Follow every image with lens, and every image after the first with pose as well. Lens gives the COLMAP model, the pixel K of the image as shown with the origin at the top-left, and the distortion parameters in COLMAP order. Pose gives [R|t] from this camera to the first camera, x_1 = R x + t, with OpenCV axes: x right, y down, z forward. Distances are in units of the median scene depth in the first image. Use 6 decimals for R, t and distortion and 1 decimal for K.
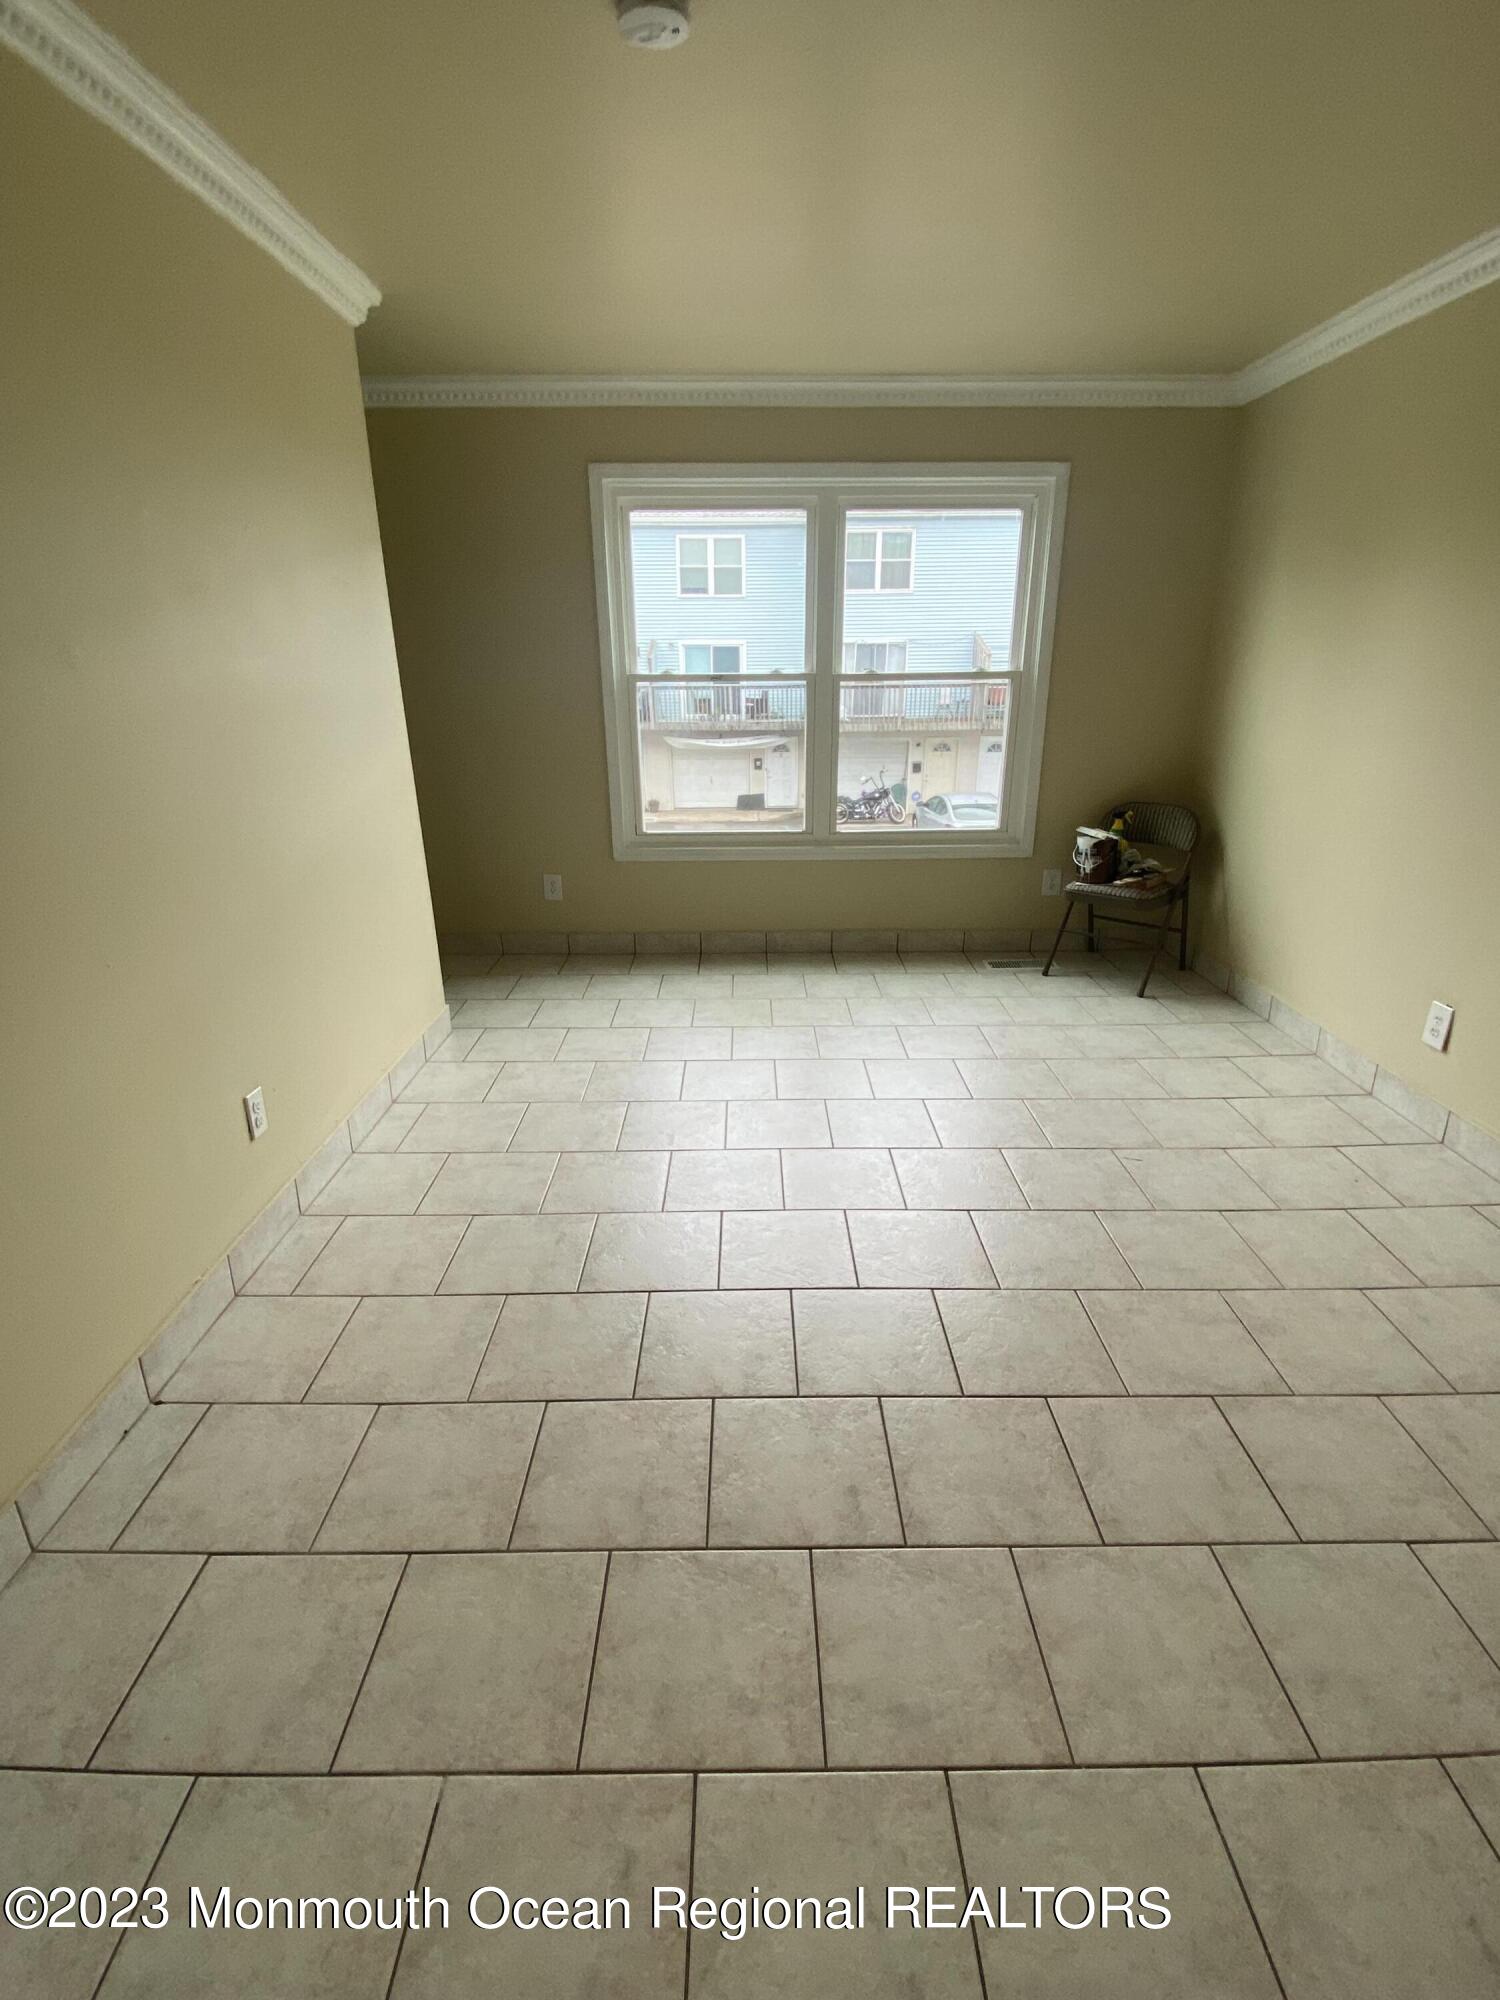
lens RADIAL K [[883.4, 0, 750.0], [0, 883.4, 1000.0], [0, 0, 1]] dist [0.000228, 0.000030]
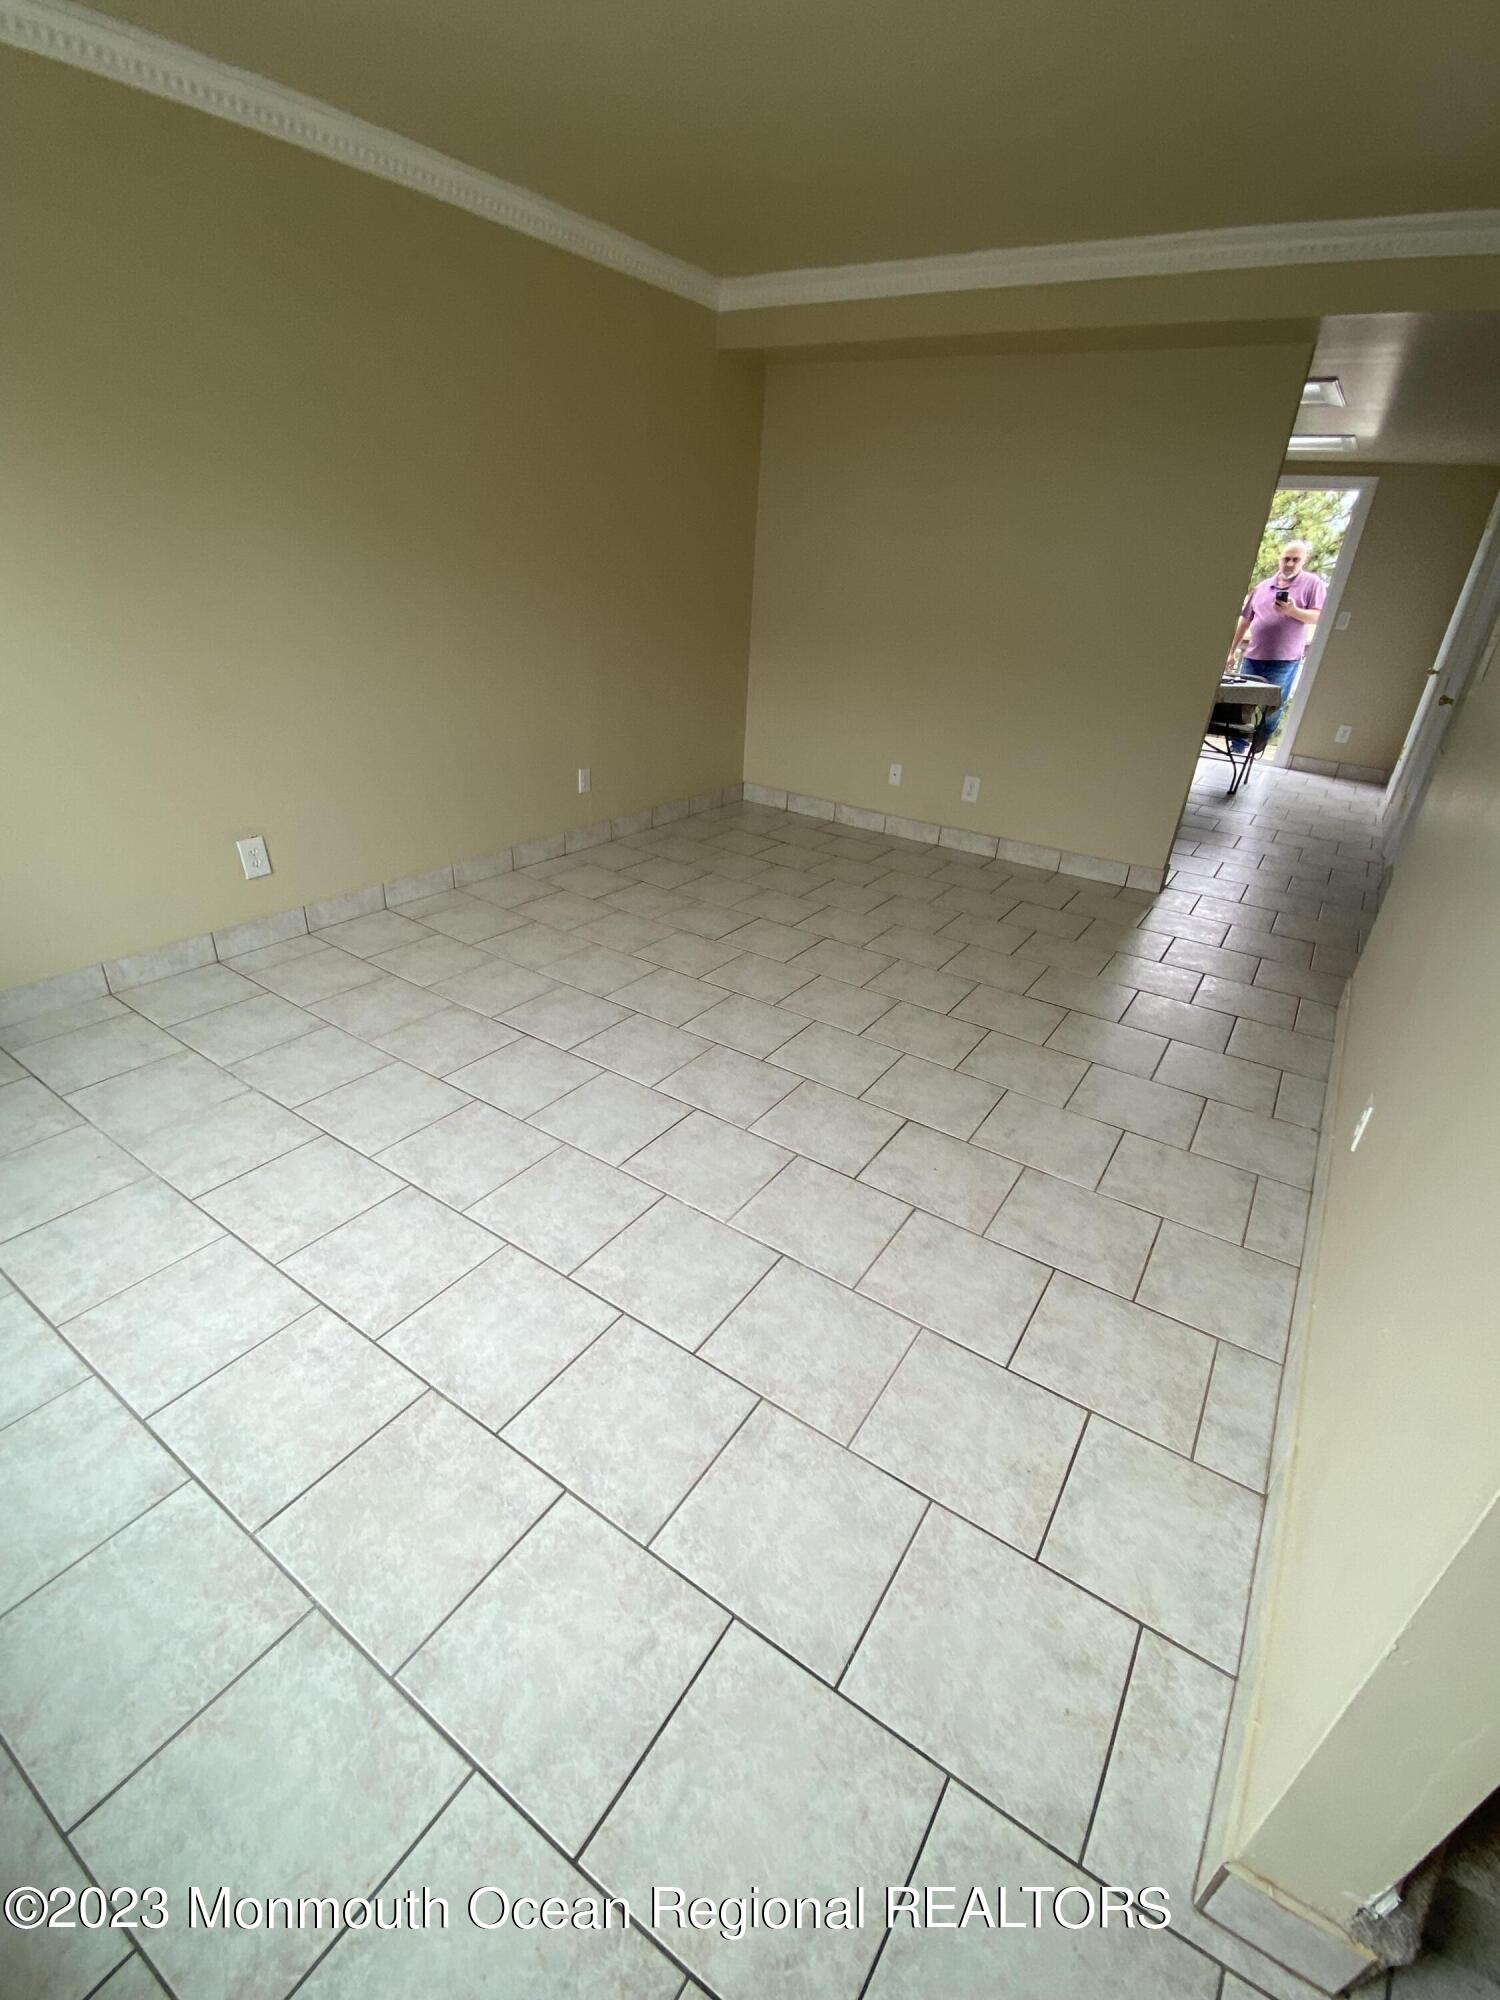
lens RADIAL K [[877.6, 0, 750.0], [0, 877.6, 1000.0], [0, 0, 1]] dist [0.000558, -0.000005]
pose [[-0.826917, -0.290845, 0.481266, -0.316802], [0.144279, 0.717464, 0.681490, -0.468534], [-0.543499, 0.632973, -0.551320, 1.254119]]
